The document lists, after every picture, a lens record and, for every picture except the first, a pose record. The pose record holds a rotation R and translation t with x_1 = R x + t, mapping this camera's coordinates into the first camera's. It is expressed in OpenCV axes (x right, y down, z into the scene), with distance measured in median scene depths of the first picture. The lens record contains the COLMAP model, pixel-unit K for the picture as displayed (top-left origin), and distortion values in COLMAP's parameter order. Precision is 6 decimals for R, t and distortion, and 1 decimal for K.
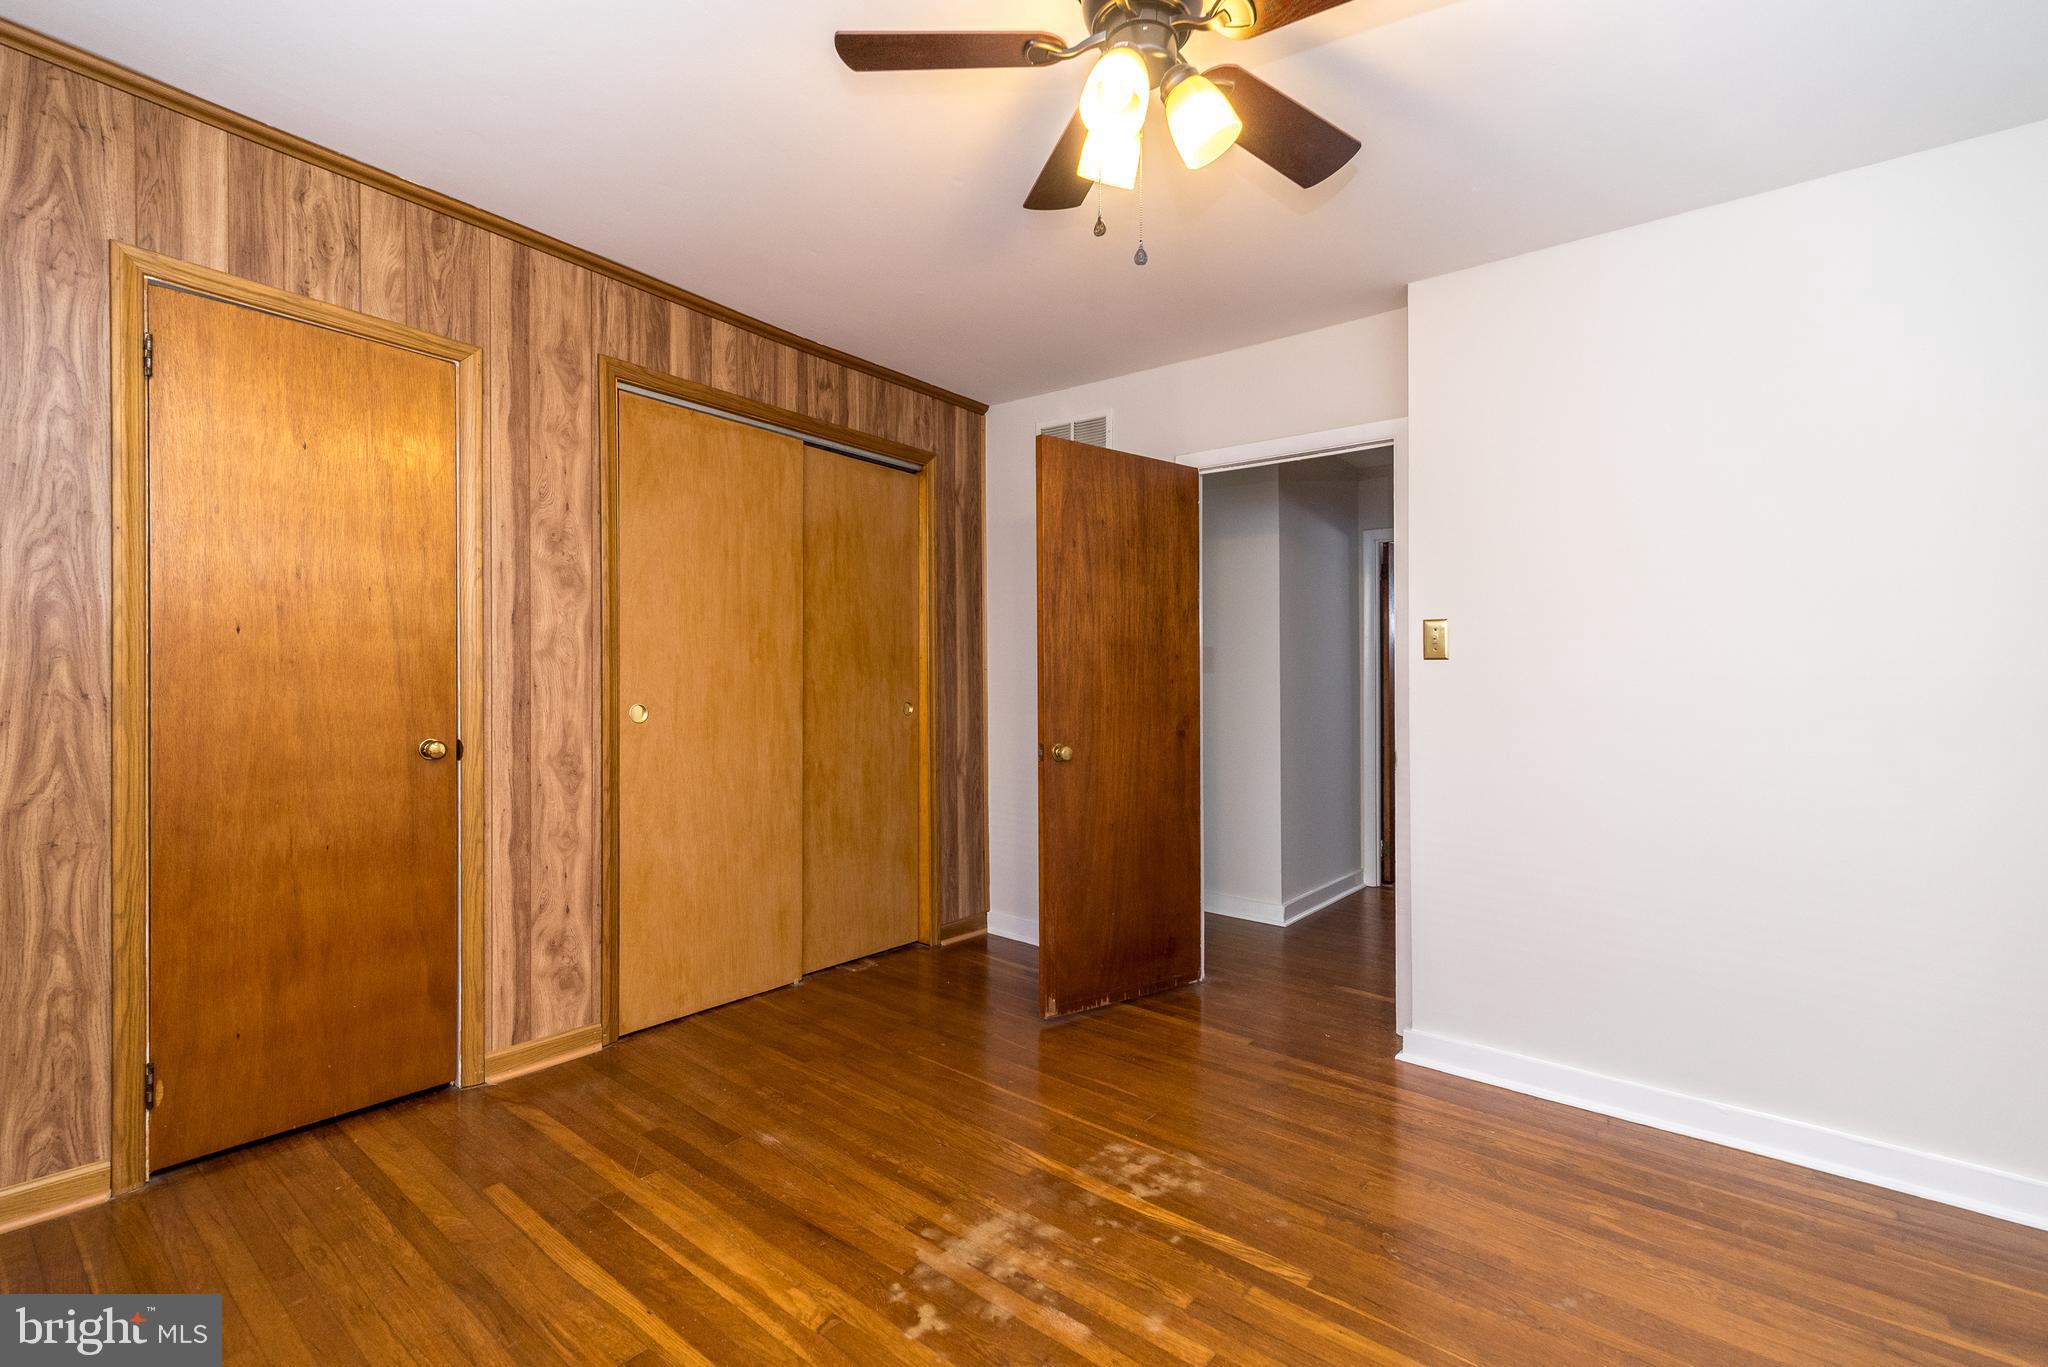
lens RADIAL K [[891.0, 0, 1024.3], [0, 891.0, 665.8], [0, 0, 1]] dist [0.005989, 0.000358]
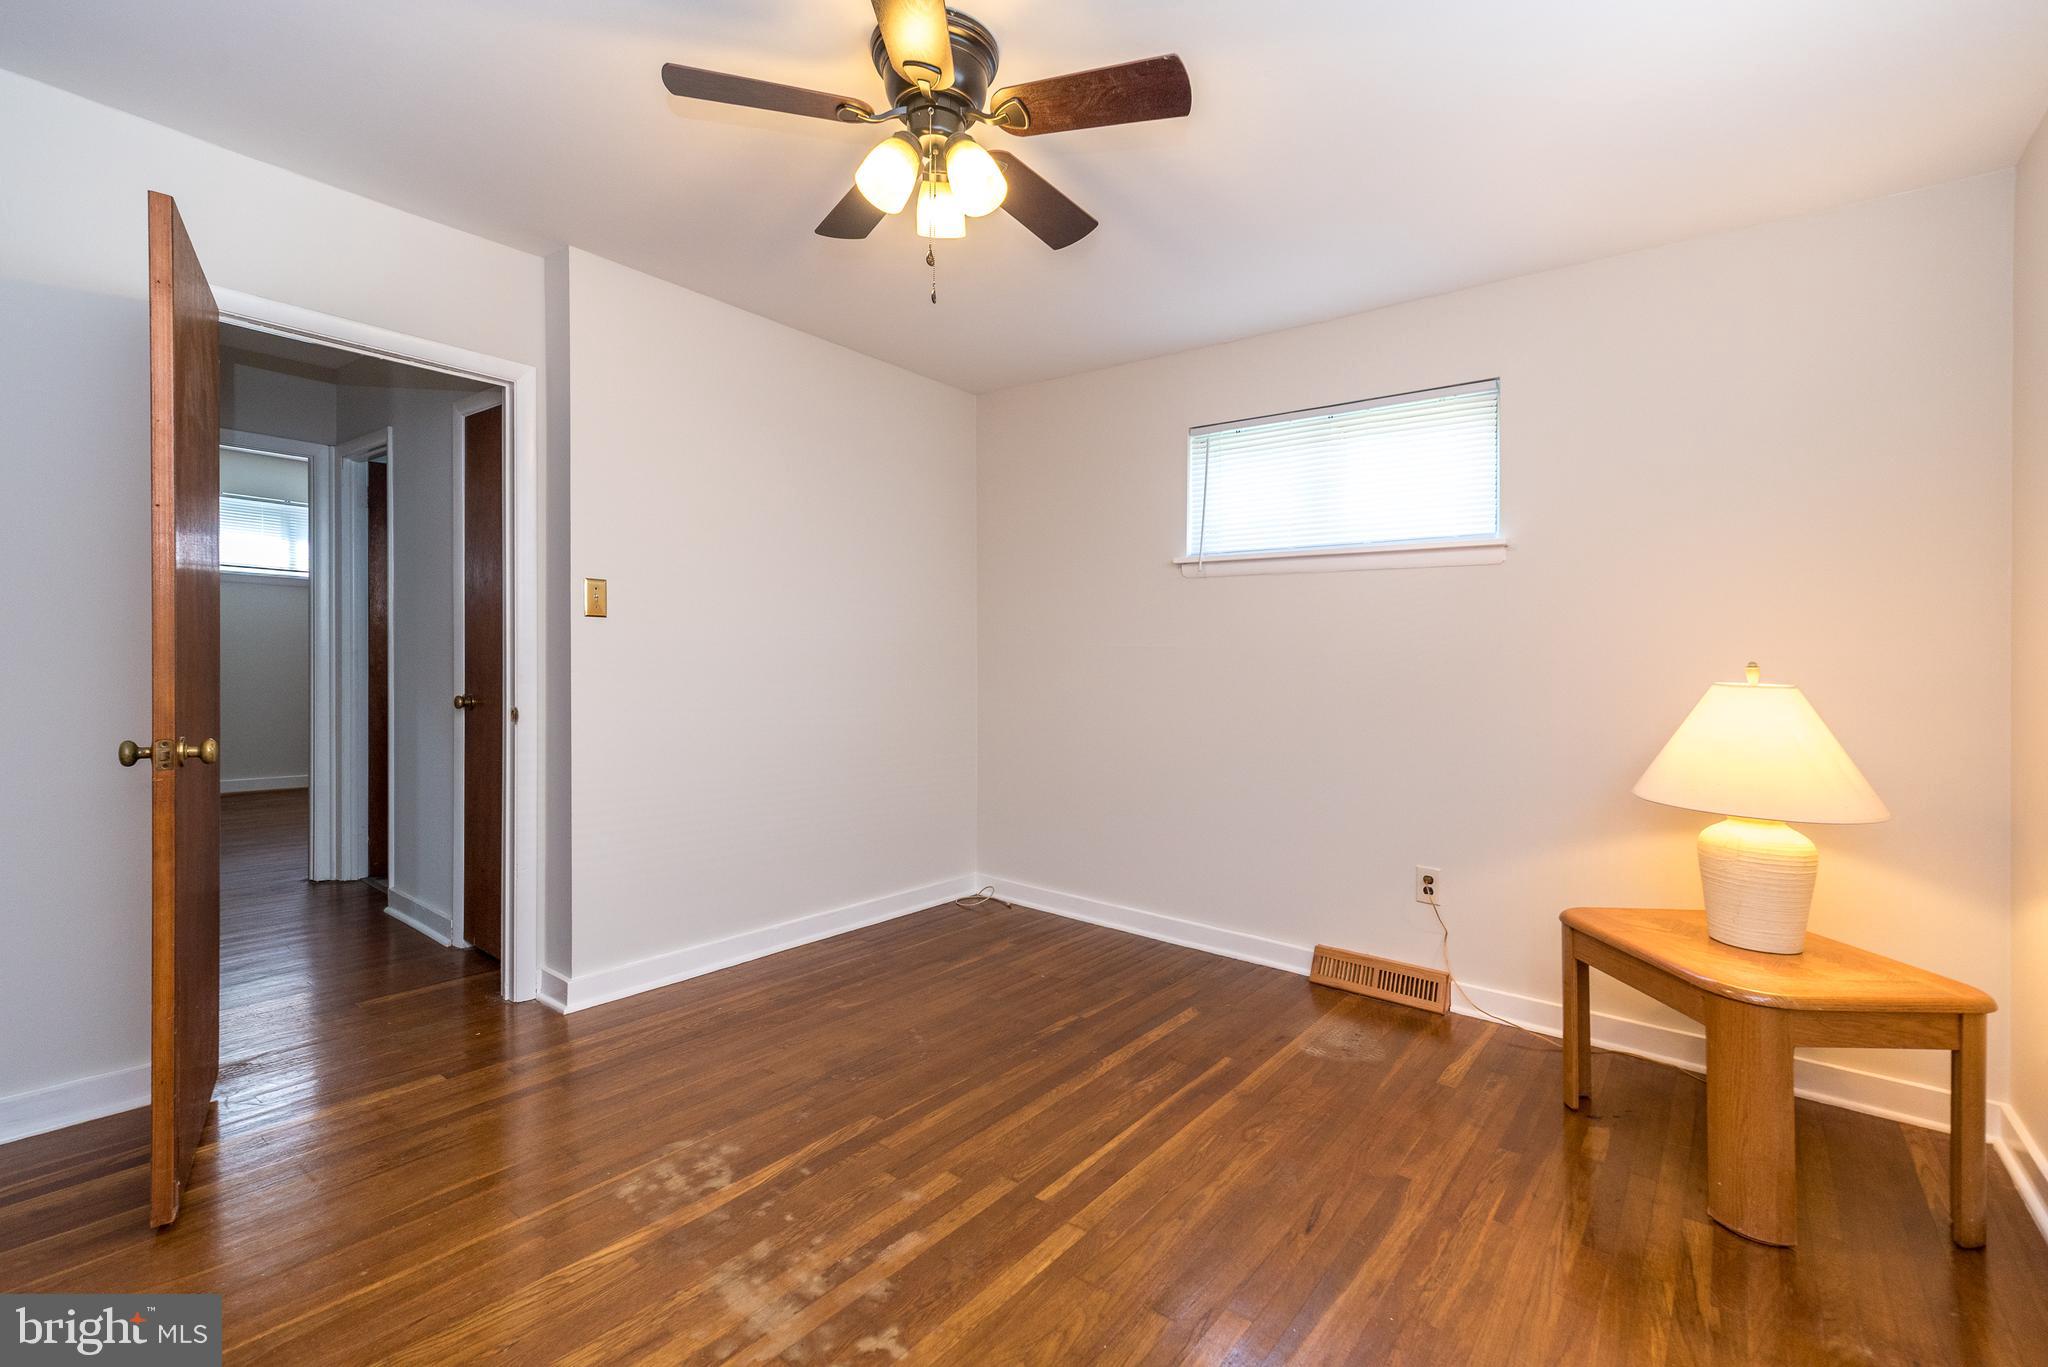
lens RADIAL K [[891.0, 0, 1024.3], [0, 891.0, 665.8], [0, 0, 1]] dist [0.005989, 0.000358]
pose [[0.005340, -0.025619, 0.999658, -0.842793], [-0.047011, 0.998560, 0.025842, -0.002427], [-0.998880, -0.047133, 0.004128, 0.727647]]
